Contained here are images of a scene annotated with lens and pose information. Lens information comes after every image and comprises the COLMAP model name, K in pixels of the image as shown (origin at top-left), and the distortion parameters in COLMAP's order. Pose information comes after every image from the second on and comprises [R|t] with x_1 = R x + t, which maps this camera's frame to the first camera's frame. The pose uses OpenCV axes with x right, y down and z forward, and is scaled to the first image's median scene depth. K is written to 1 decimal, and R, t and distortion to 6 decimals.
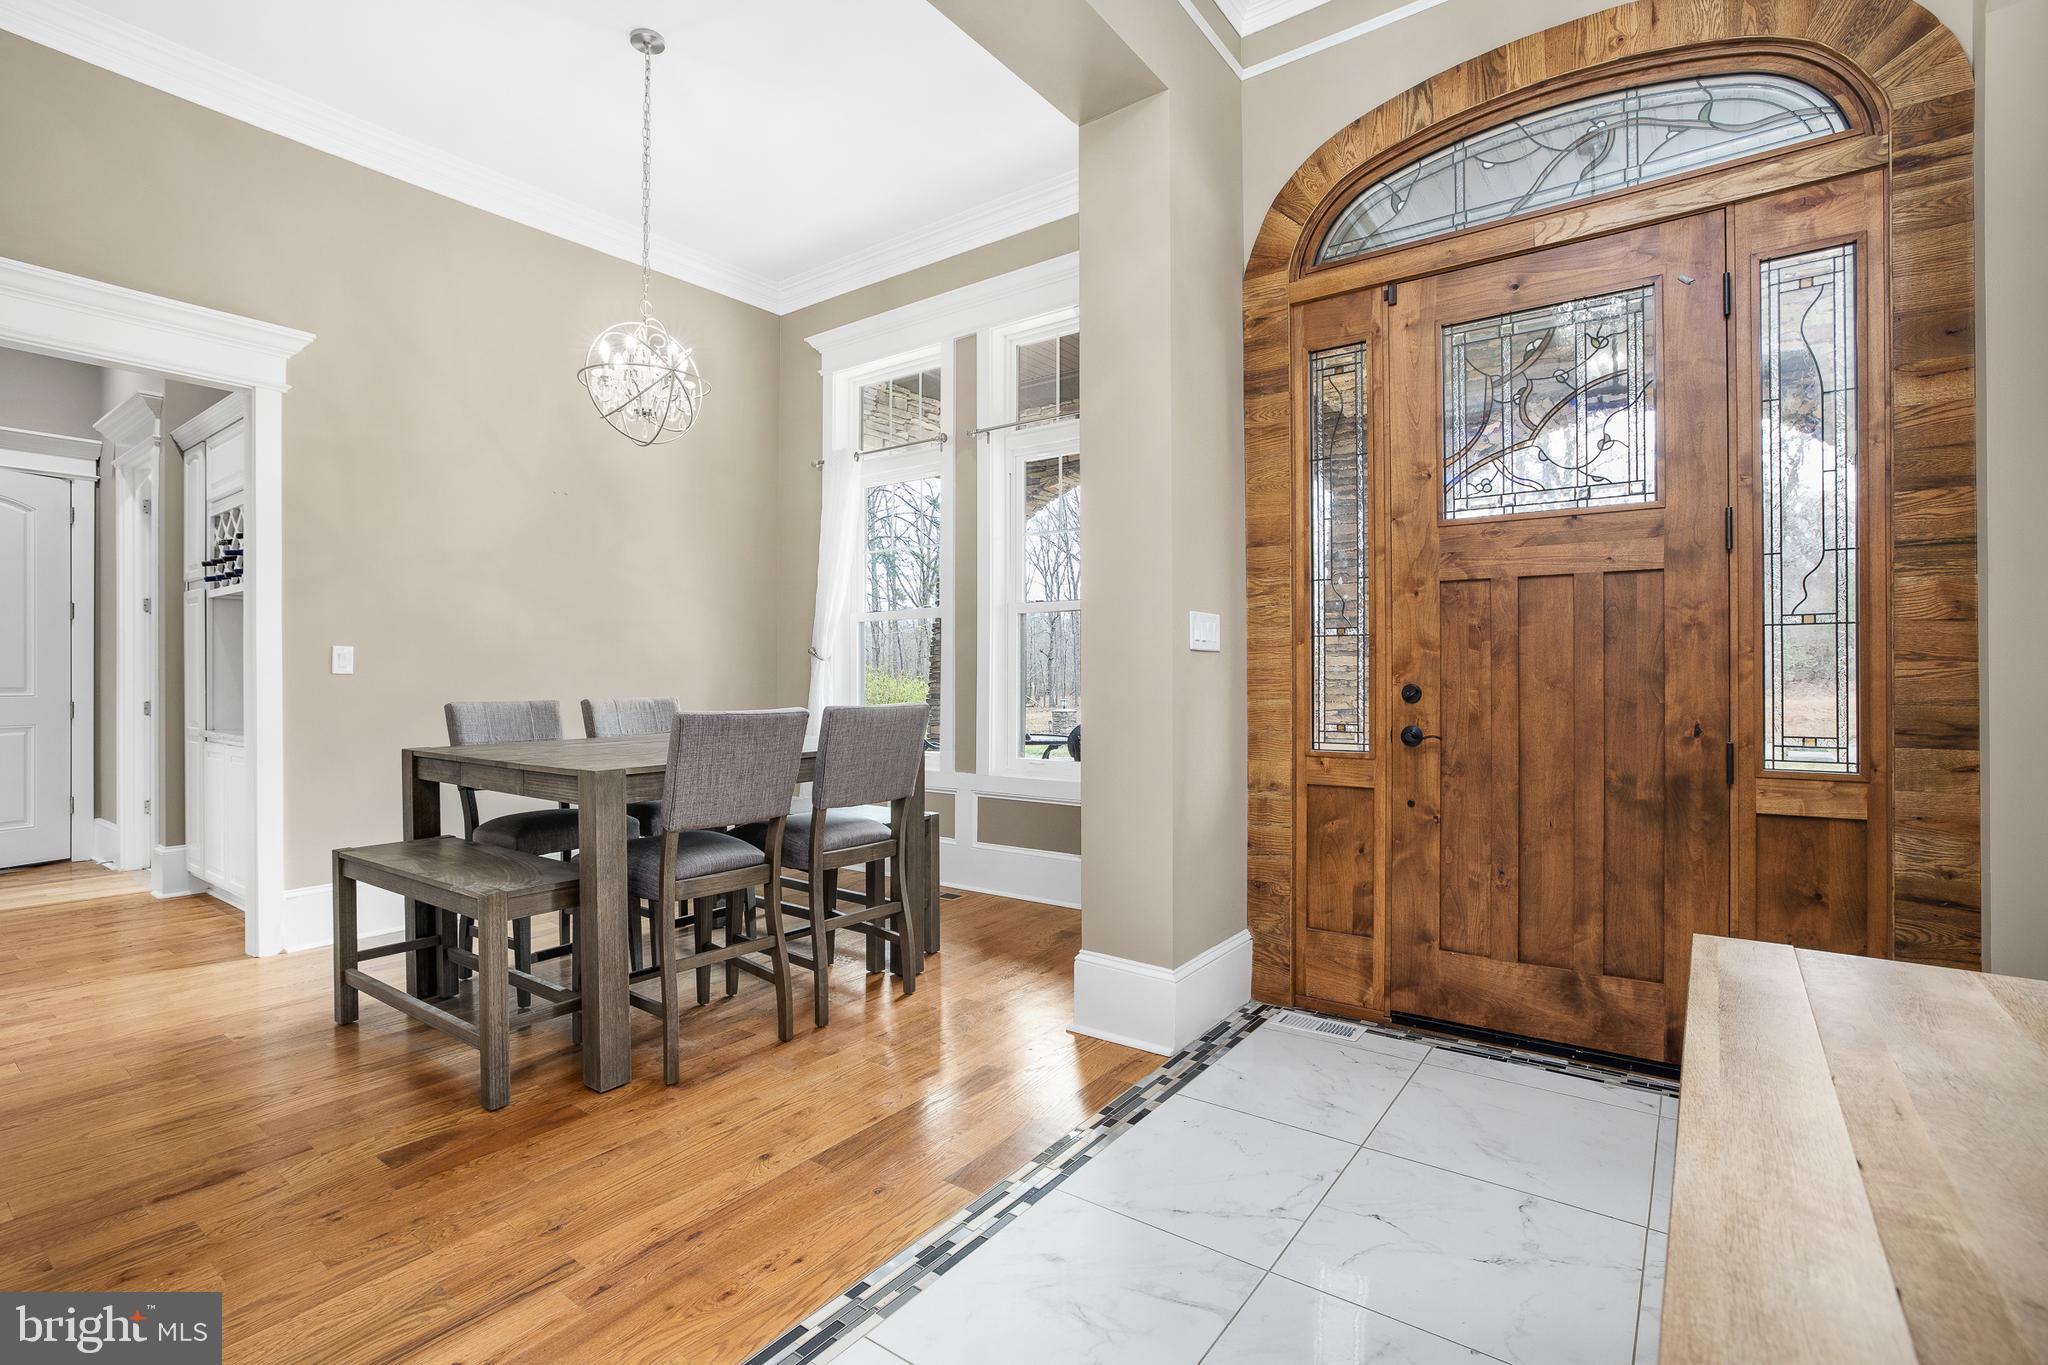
lens RADIAL K [[947.6, 0, 1002.6], [0, 947.6, 663.8], [0, 0, 1]] dist [-0.023839, 0.016460]
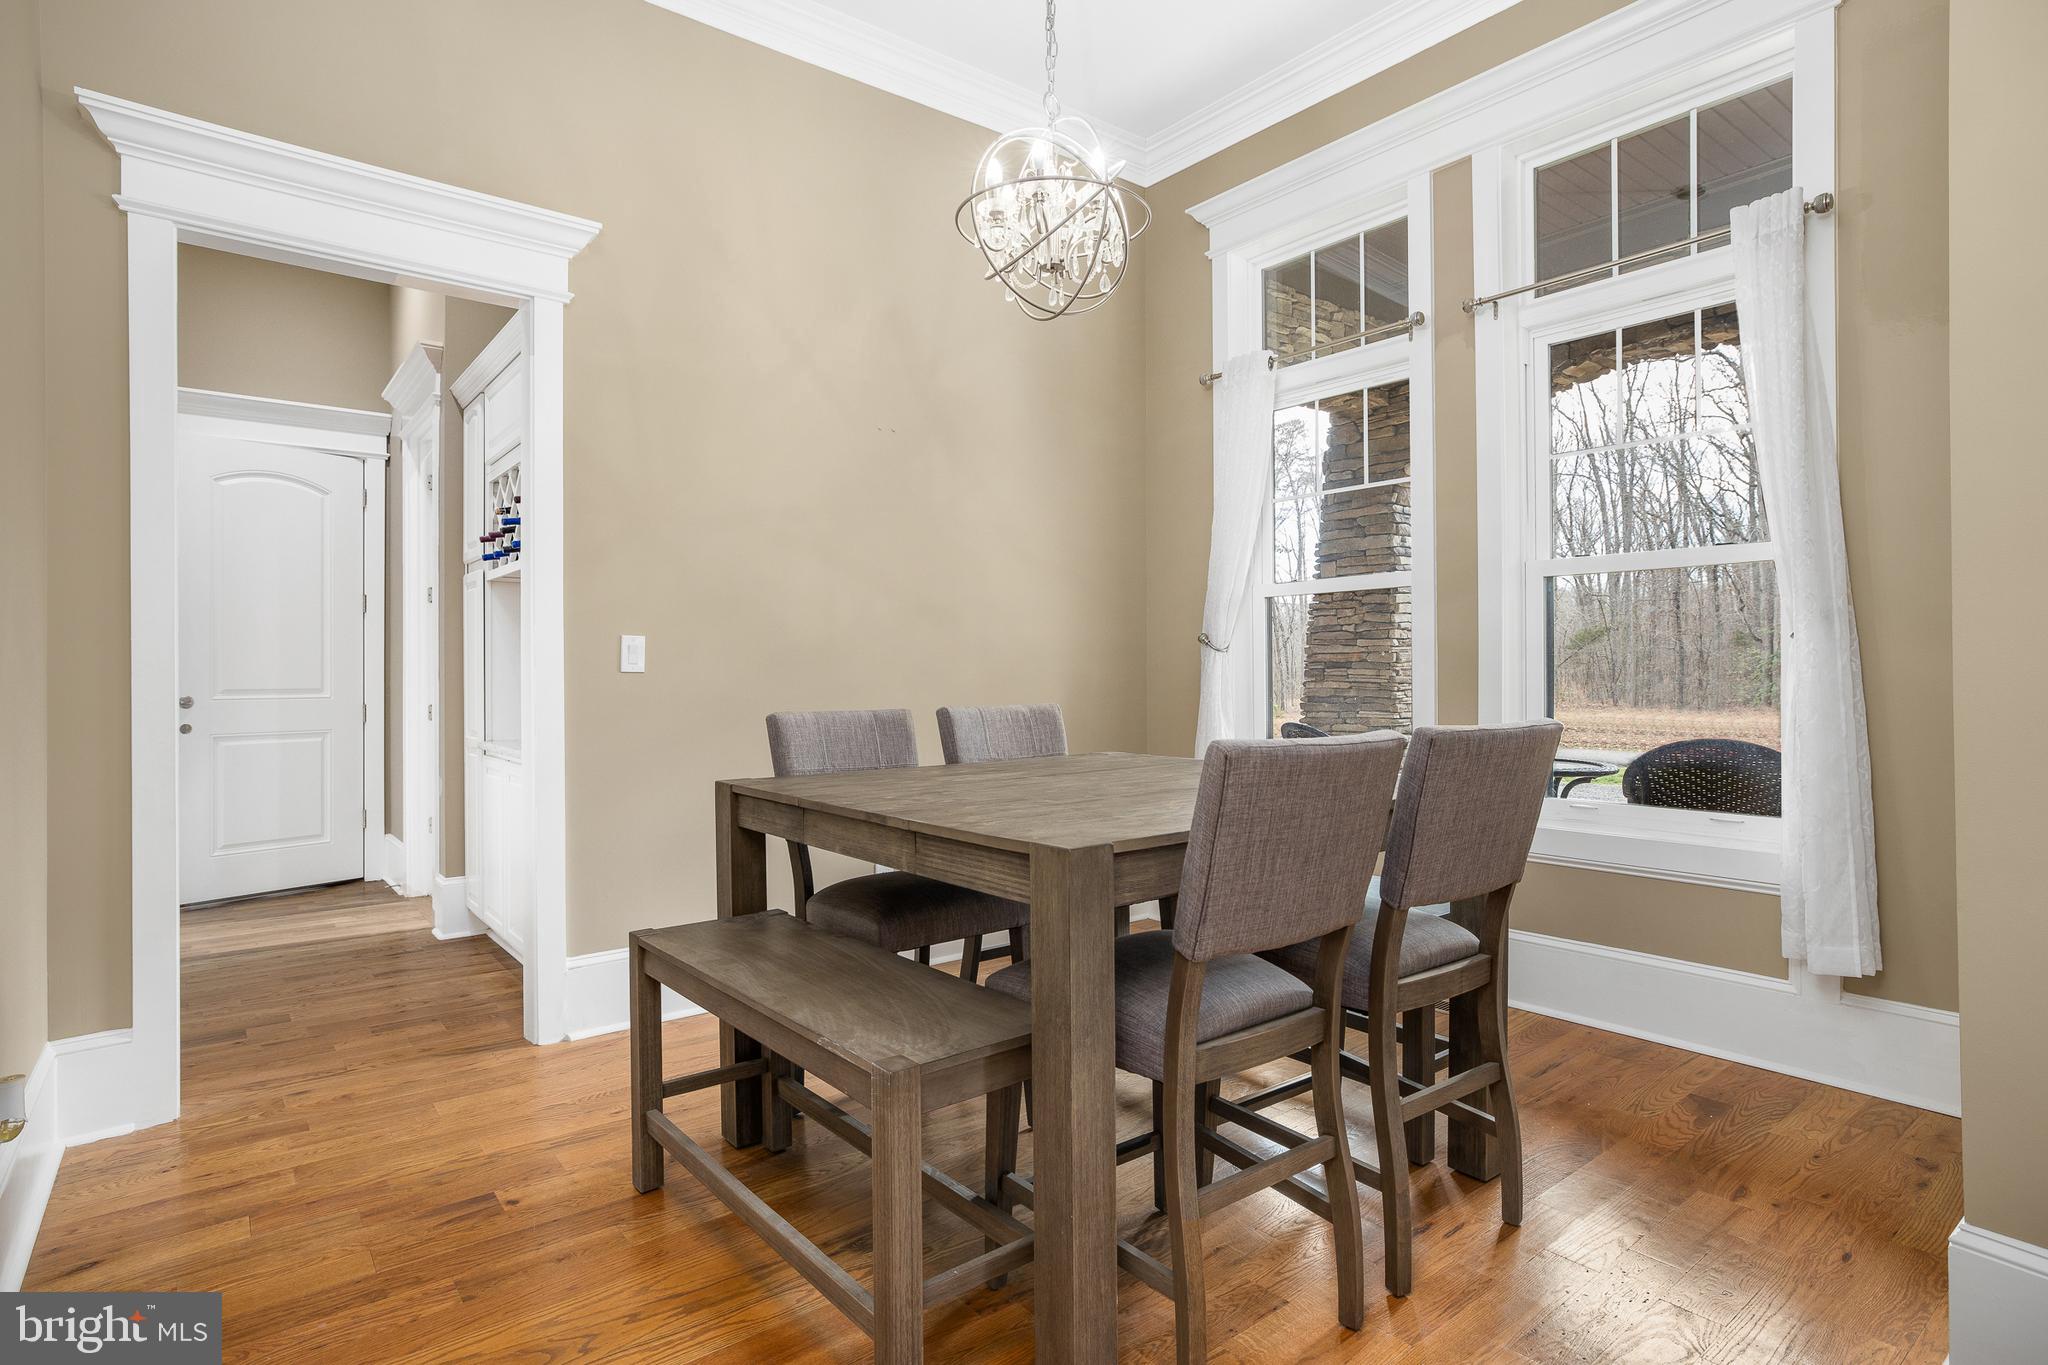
lens RADIAL K [[1070.6, 0, 1015.3], [0, 1070.6, 646.8], [0, 0, 1]] dist [-0.002591, 0.000106]
pose [[0.967665, -0.009519, -0.252061, -0.190317], [0.006581, 0.999900, -0.012495, 0.003171], [0.252154, 0.010433, 0.967631, 0.247508]]
